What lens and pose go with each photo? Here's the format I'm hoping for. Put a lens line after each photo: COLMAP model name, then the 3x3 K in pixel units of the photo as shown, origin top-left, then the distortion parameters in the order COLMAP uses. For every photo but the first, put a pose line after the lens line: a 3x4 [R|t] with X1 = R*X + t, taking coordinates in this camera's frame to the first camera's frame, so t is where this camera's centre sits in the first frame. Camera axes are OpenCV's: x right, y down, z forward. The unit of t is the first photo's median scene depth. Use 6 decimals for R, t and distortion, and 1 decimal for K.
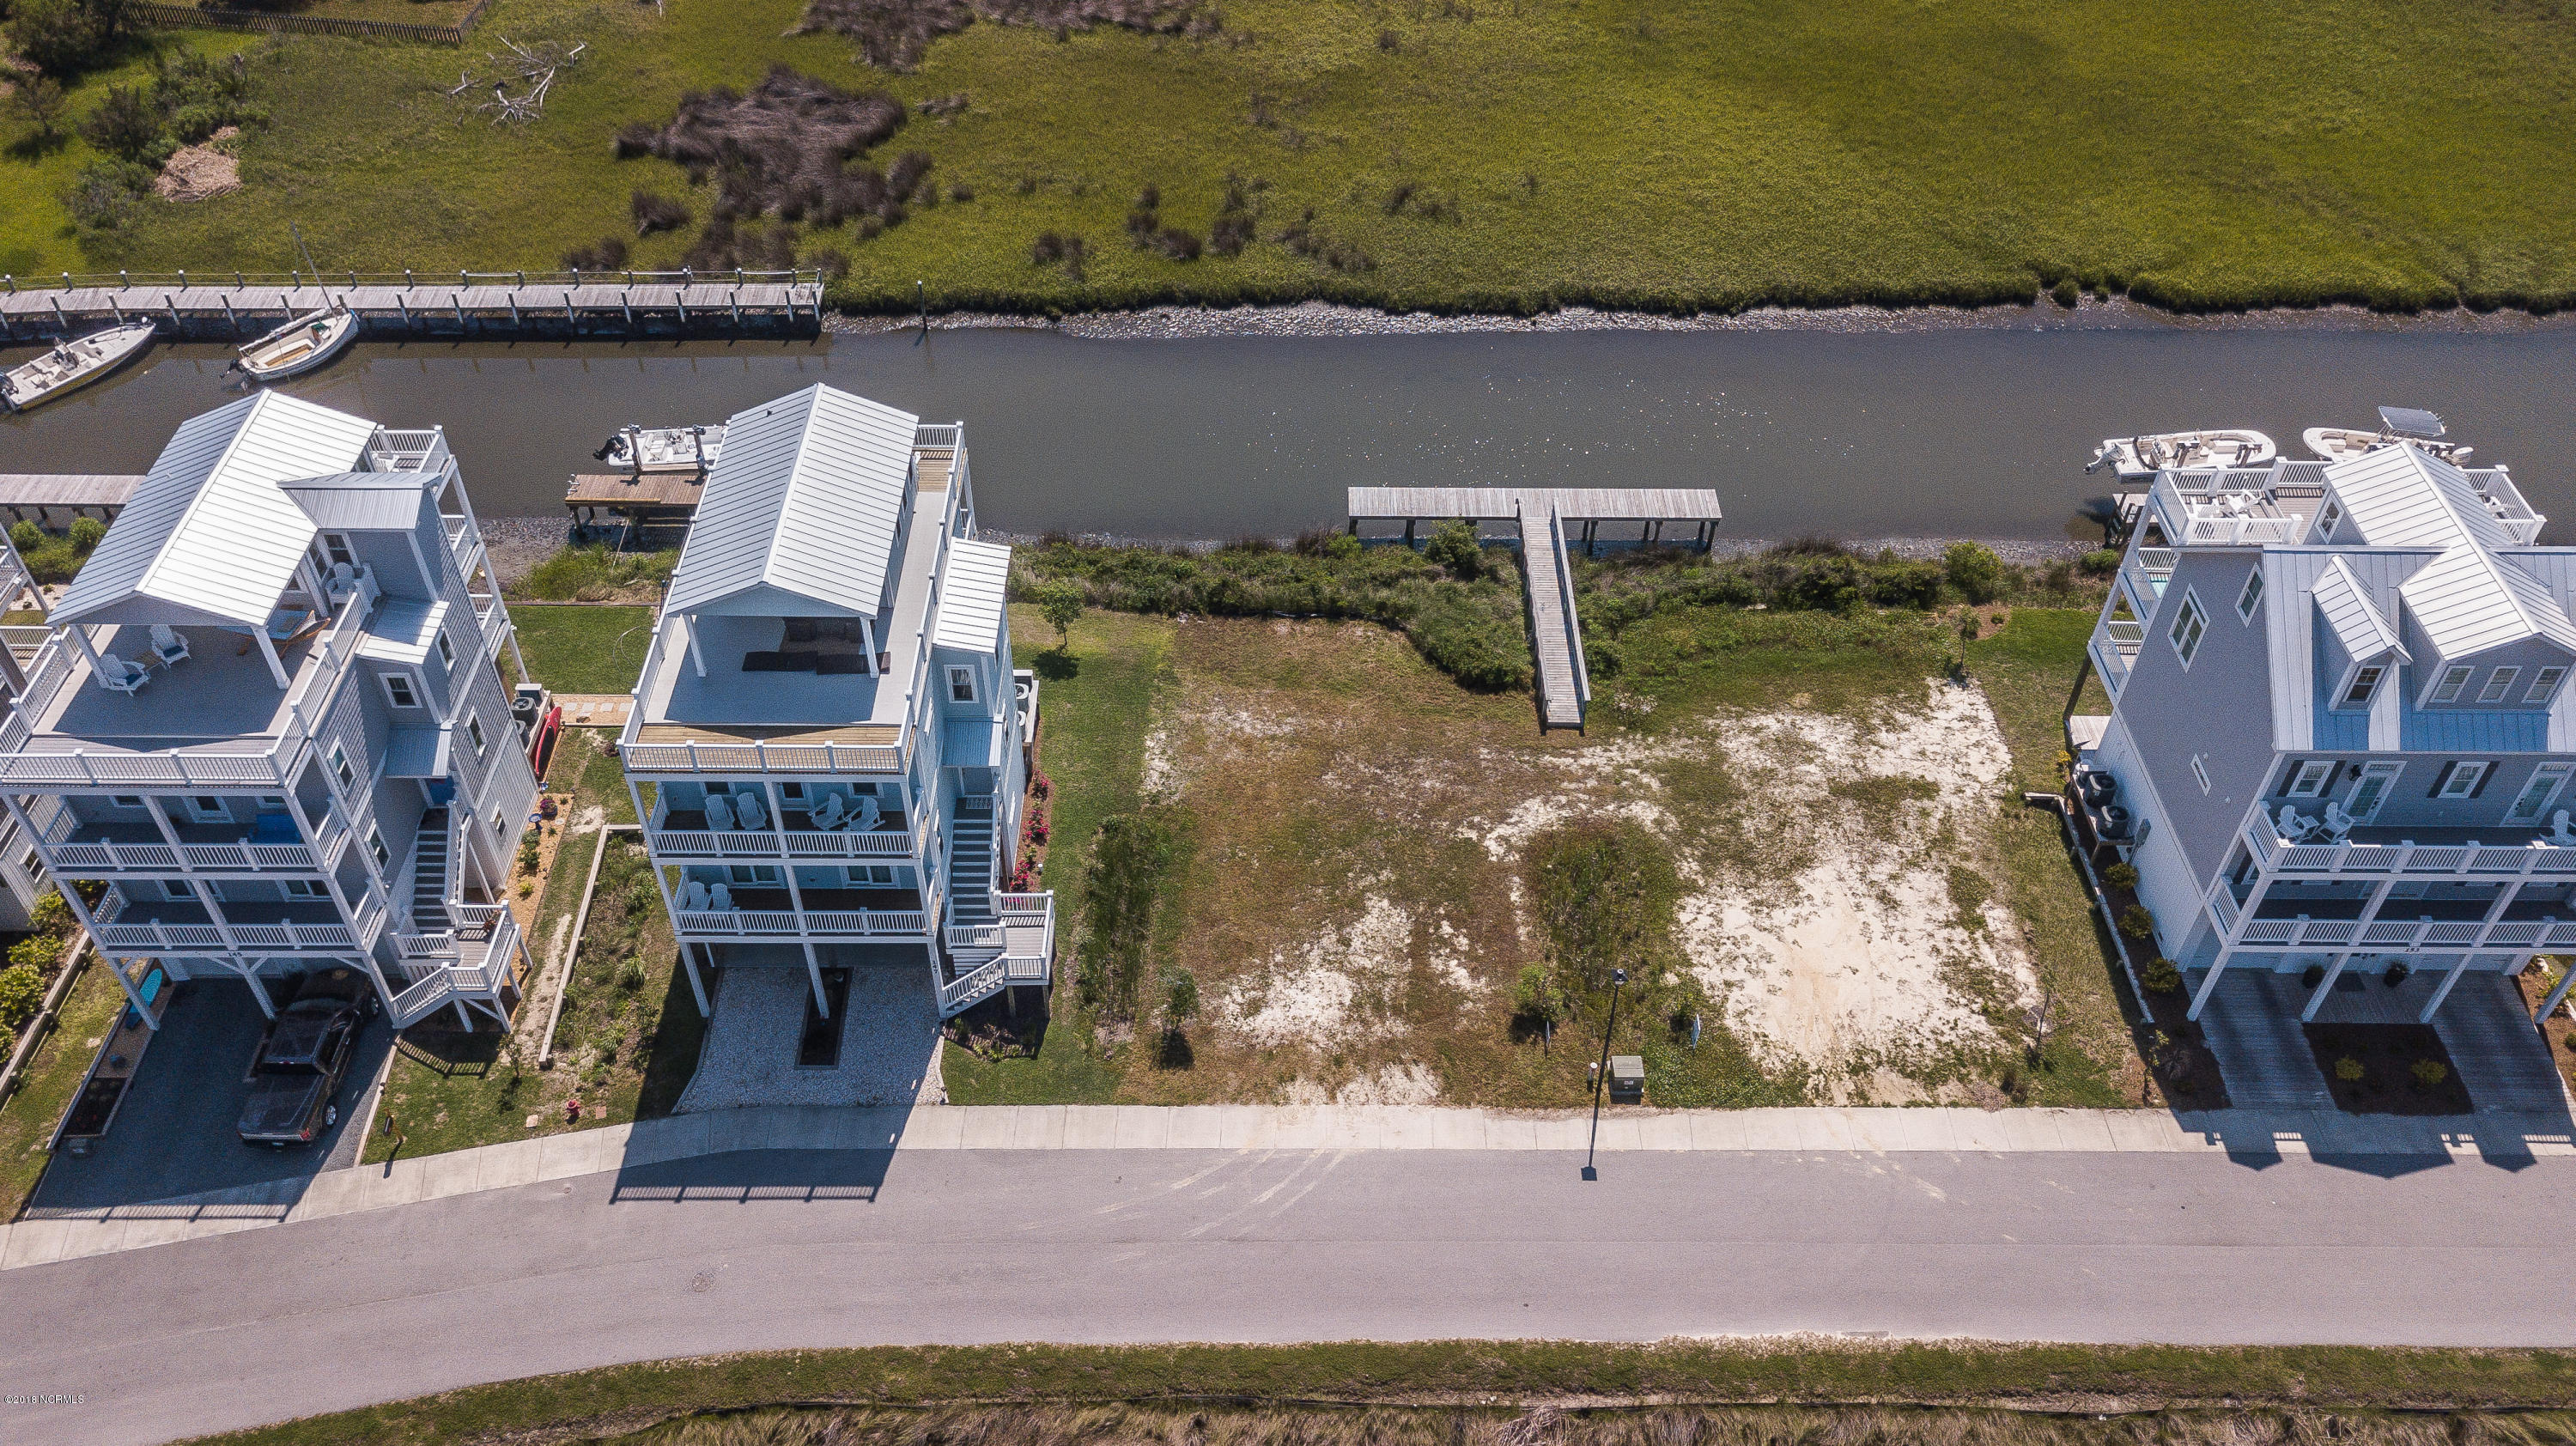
lens RADIAL K [[2068.1, 0, 1286.6], [0, 2068.1, 703.0], [0, 0, 1]] dist [0.021048, 0.007740]
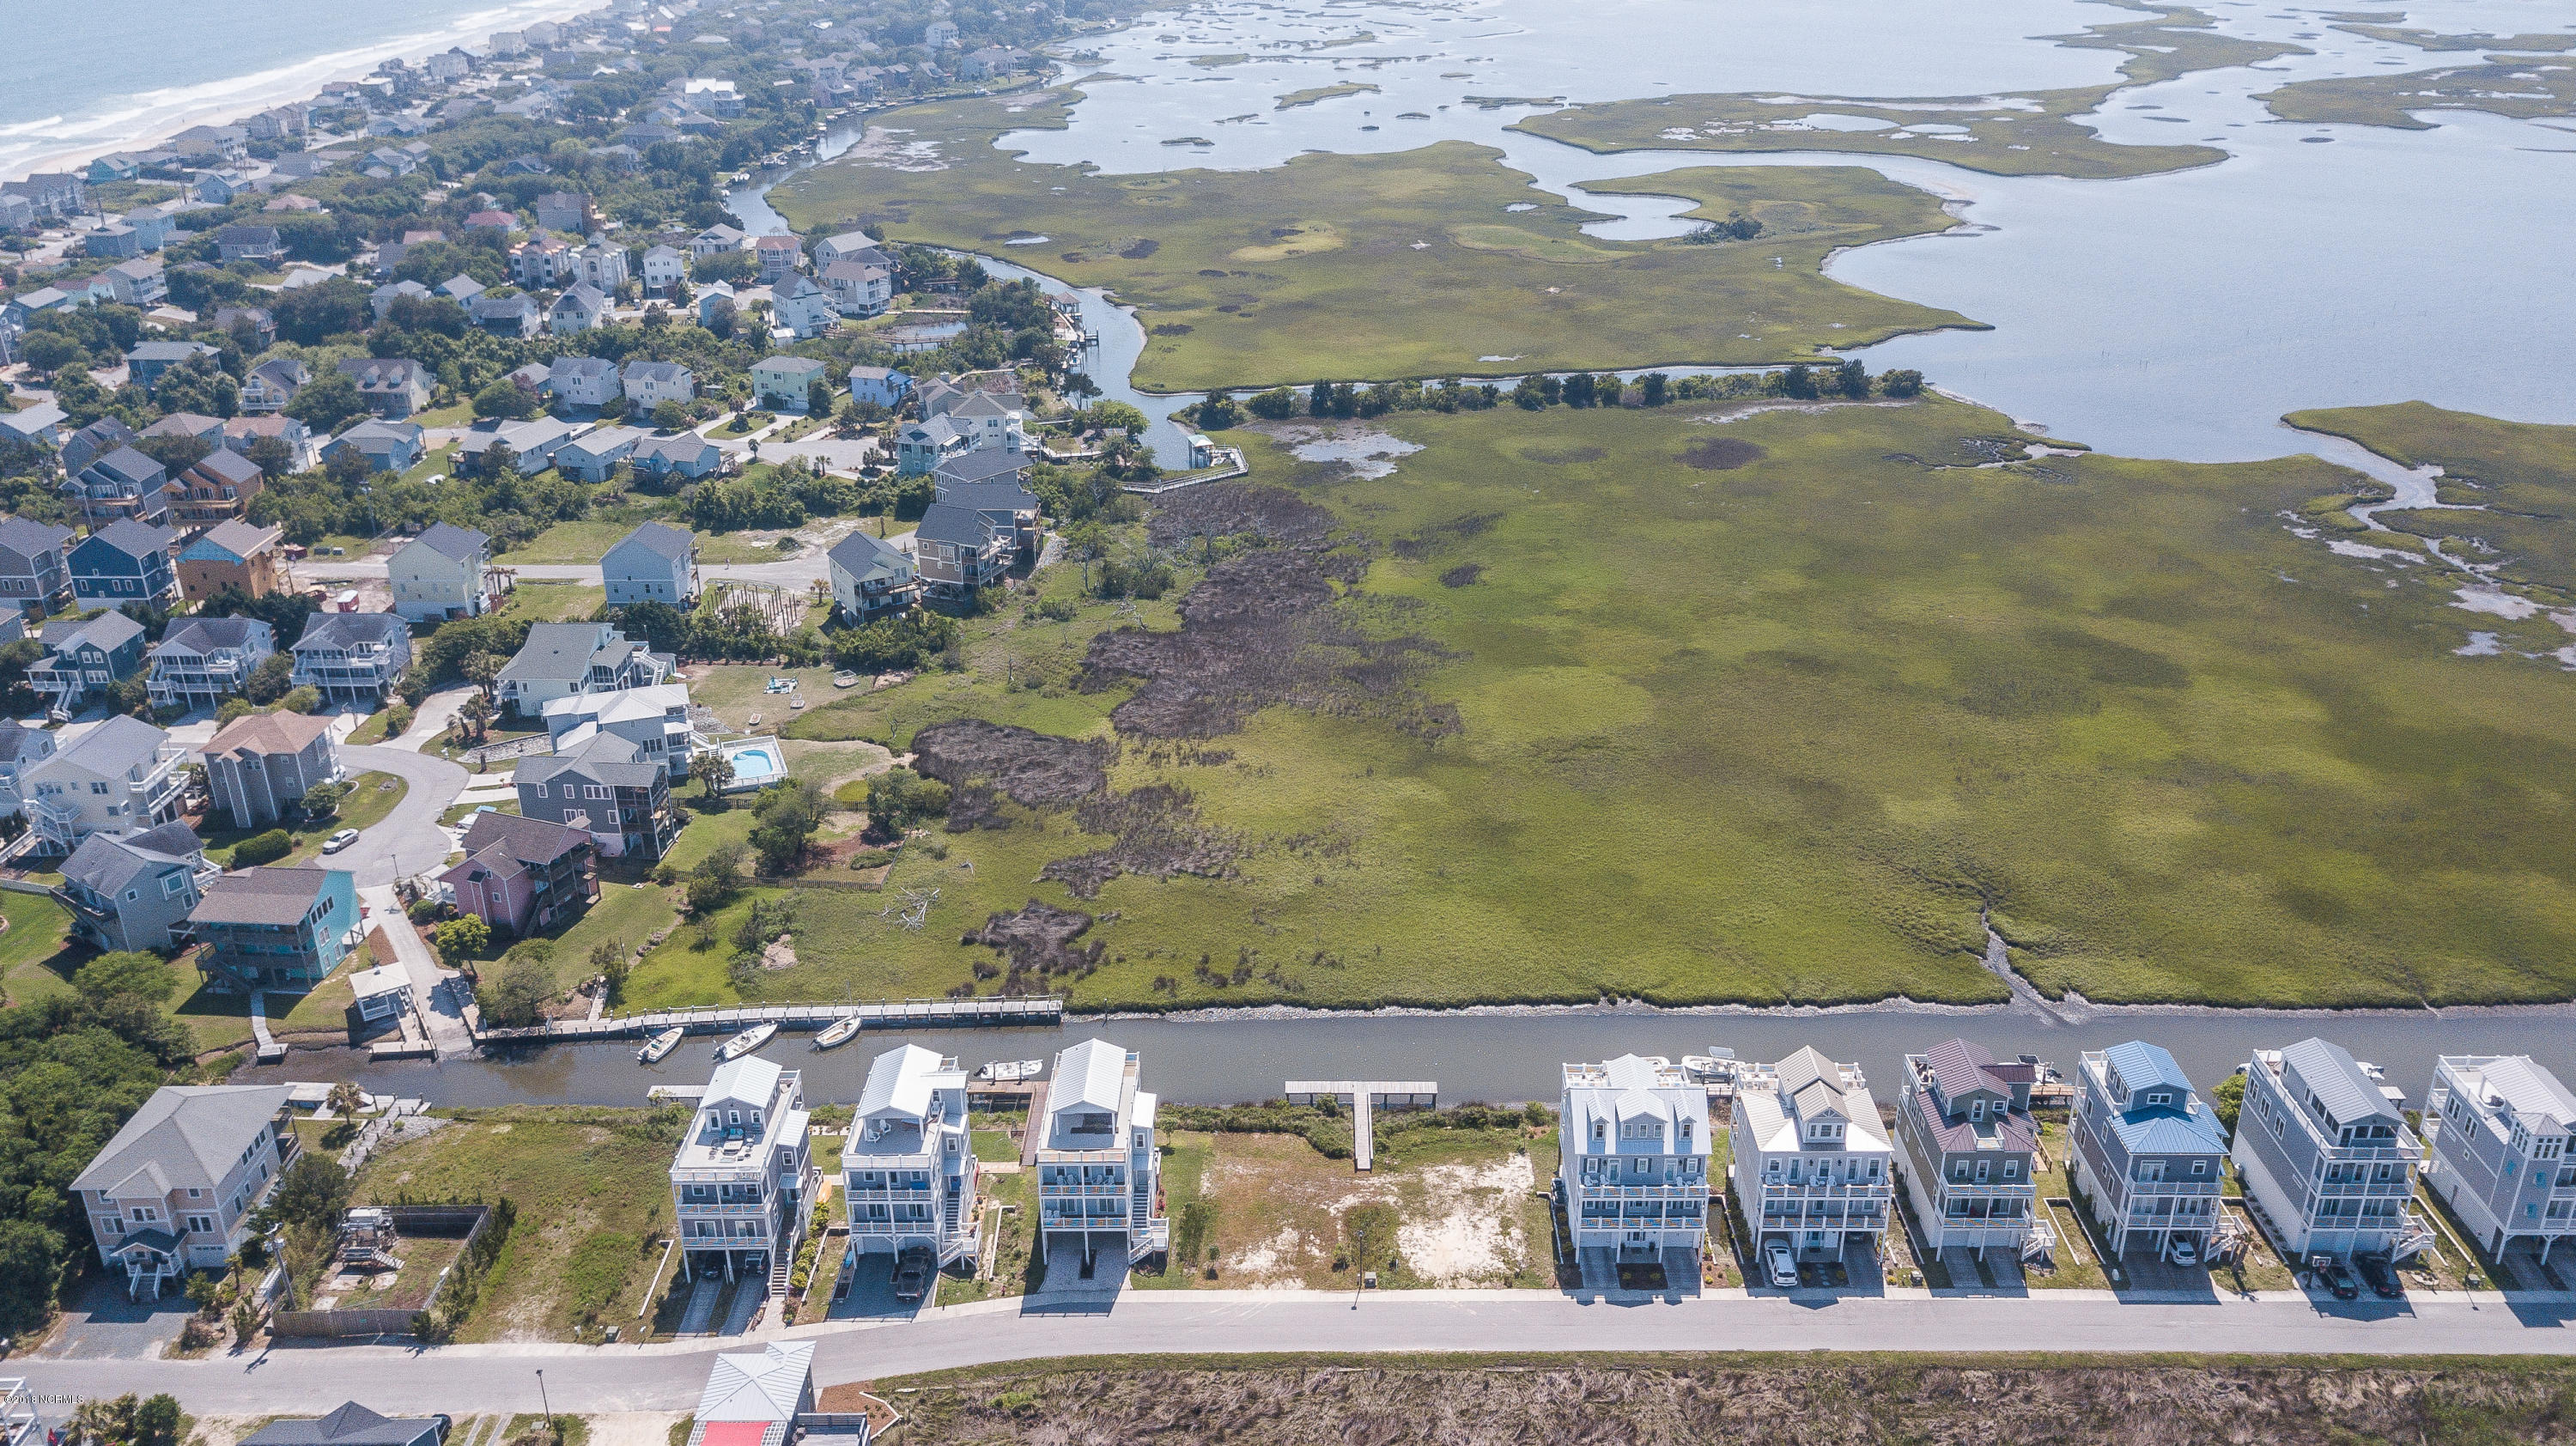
lens RADIAL K [[2068.1, 0, 1302.0], [0, 2068.1, 765.2], [0, 0, 1]] dist [0.021048, 0.007740]
pose [[0.999758, -0.014074, -0.016894, 0.108602], [0.008537, 0.956489, -0.291643, 0.282544], [0.020264, 0.291428, 0.956378, -1.631248]]
